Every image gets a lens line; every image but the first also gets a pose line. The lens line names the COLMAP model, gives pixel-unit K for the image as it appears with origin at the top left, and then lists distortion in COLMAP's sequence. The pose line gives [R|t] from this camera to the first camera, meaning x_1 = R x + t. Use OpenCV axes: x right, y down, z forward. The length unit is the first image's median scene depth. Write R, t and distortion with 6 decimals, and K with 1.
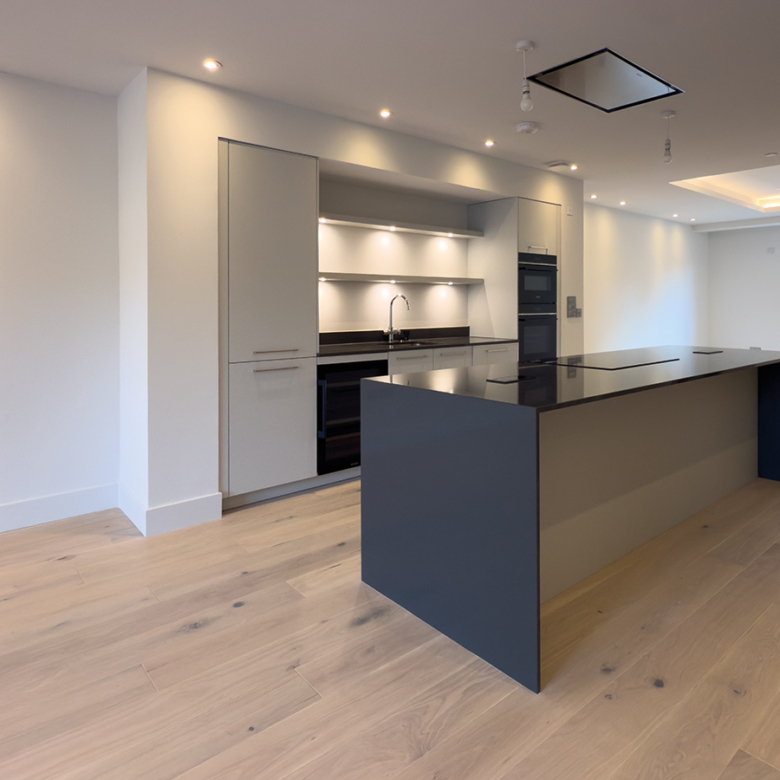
lens RADIAL K [[568.9, 0, 390.0], [0, 568.9, 390.0], [0, 0, 1]] dist [0.095944, 0.000331]
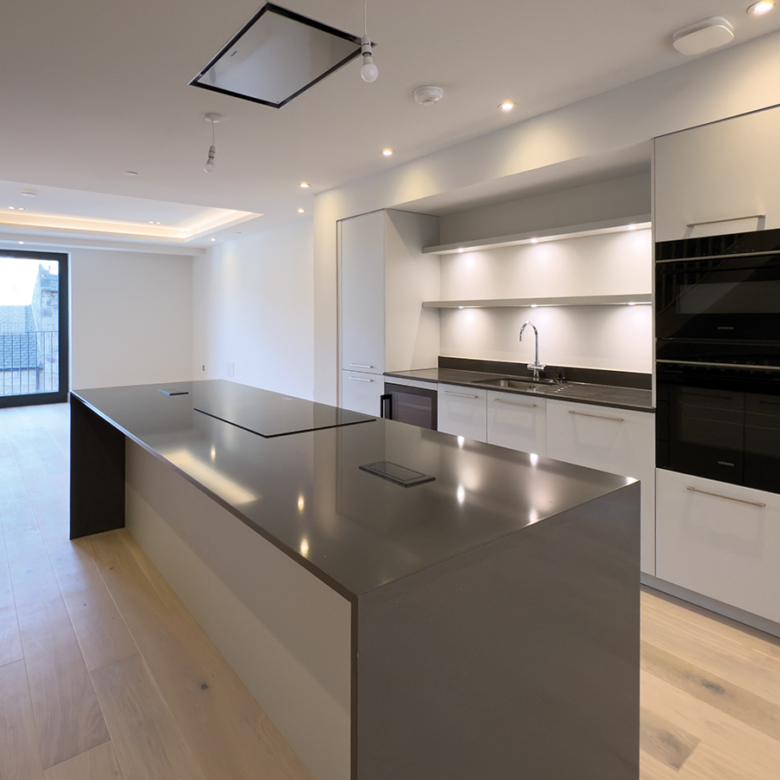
lens RADIAL K [[517.1, 0, 390.0], [0, 517.1, 390.0], [0, 0, 1]] dist [-0.001652, 0.000418]
pose [[-0.013290, 0.130484, -0.991361, 0.773133], [-0.159536, 0.978472, 0.130926, -0.141325], [0.987103, 0.159898, 0.007813, 0.845578]]
